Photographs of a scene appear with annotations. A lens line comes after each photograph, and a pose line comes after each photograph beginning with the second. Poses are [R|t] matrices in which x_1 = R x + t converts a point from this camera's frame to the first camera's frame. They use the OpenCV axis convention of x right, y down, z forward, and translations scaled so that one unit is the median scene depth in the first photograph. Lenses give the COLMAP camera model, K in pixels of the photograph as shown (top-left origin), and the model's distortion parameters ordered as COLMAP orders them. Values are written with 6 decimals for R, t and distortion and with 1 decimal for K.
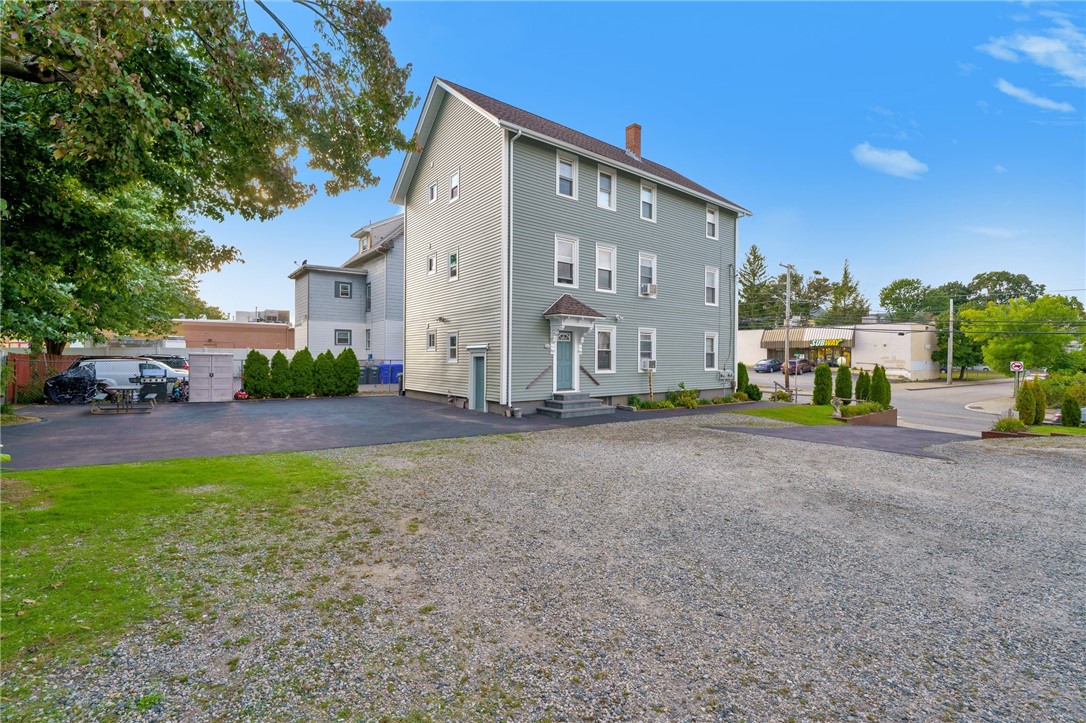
lens RADIAL K [[496.7, 0, 549.2], [0, 496.7, 361.9], [0, 0, 1]] dist [0.000118, 0.000005]
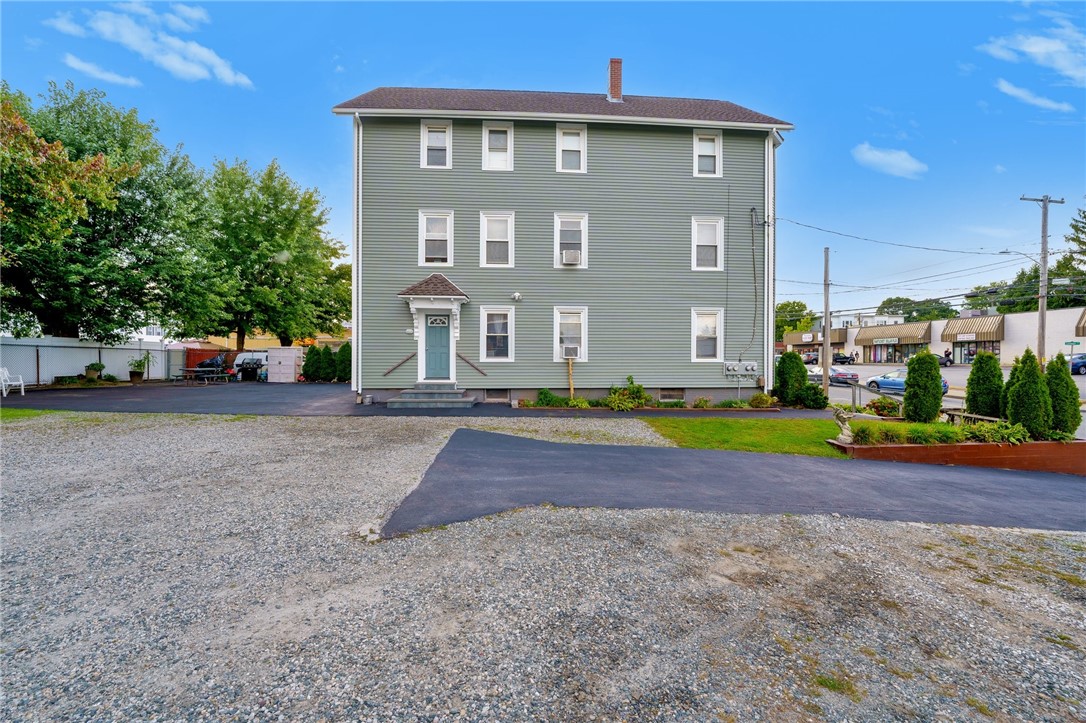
lens RADIAL K [[447.9, 0, 543.6], [0, 447.9, 359.5], [0, 0, 1]] dist [-0.005390, 0.000199]
pose [[0.808952, -0.002783, -0.587869, 0.635616], [-0.003405, 0.999950, -0.009420, 0.026054], [0.587865, 0.009622, 0.808902, 0.425447]]
